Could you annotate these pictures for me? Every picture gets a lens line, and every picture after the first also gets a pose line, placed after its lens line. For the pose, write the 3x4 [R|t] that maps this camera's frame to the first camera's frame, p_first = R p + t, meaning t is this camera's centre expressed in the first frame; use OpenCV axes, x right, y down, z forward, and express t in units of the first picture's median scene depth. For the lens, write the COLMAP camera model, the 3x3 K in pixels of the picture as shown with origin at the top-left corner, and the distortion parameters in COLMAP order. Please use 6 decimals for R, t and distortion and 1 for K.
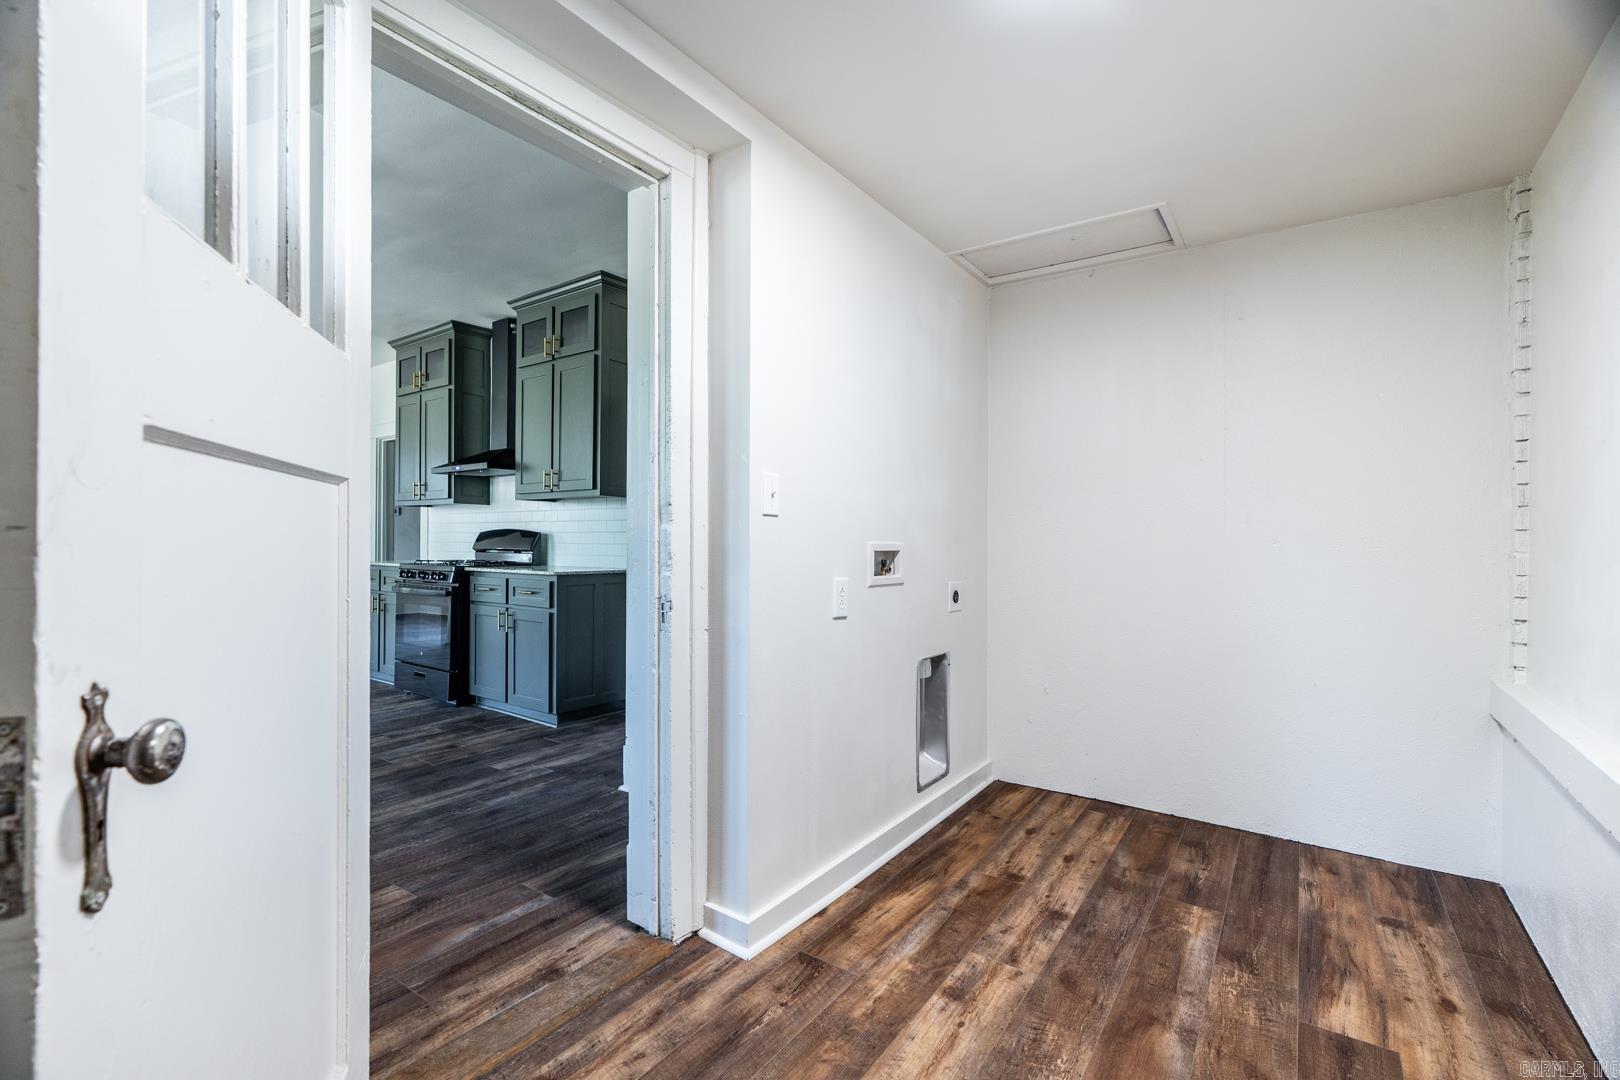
lens RADIAL K [[721.6, 0, 802.2], [0, 721.6, 536.4], [0, 0, 1]] dist [-0.003806, 0.001003]
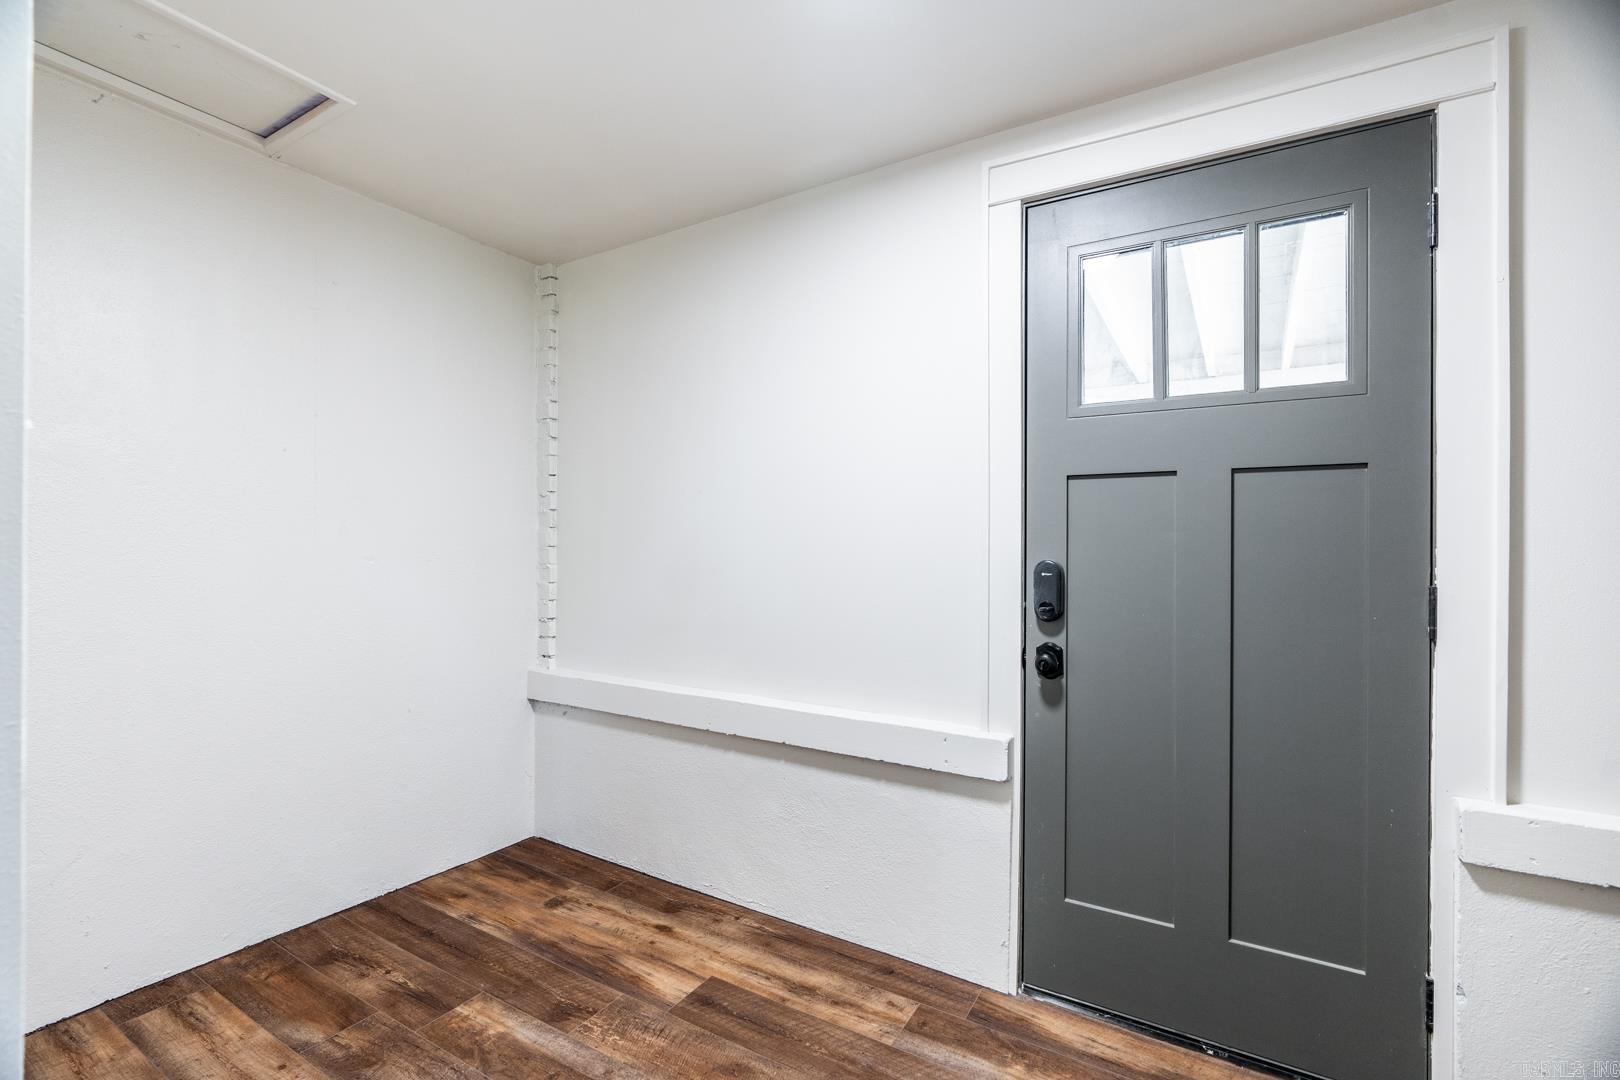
lens RADIAL K [[721.6, 0, 807.5], [0, 721.6, 544.6], [0, 0, 1]] dist [-0.003806, 0.001003]
pose [[-0.071184, -0.003417, 0.997457, -0.277239], [-0.013484, 0.999906, 0.002464, -0.021109], [-0.997372, -0.013274, -0.071224, 0.614142]]
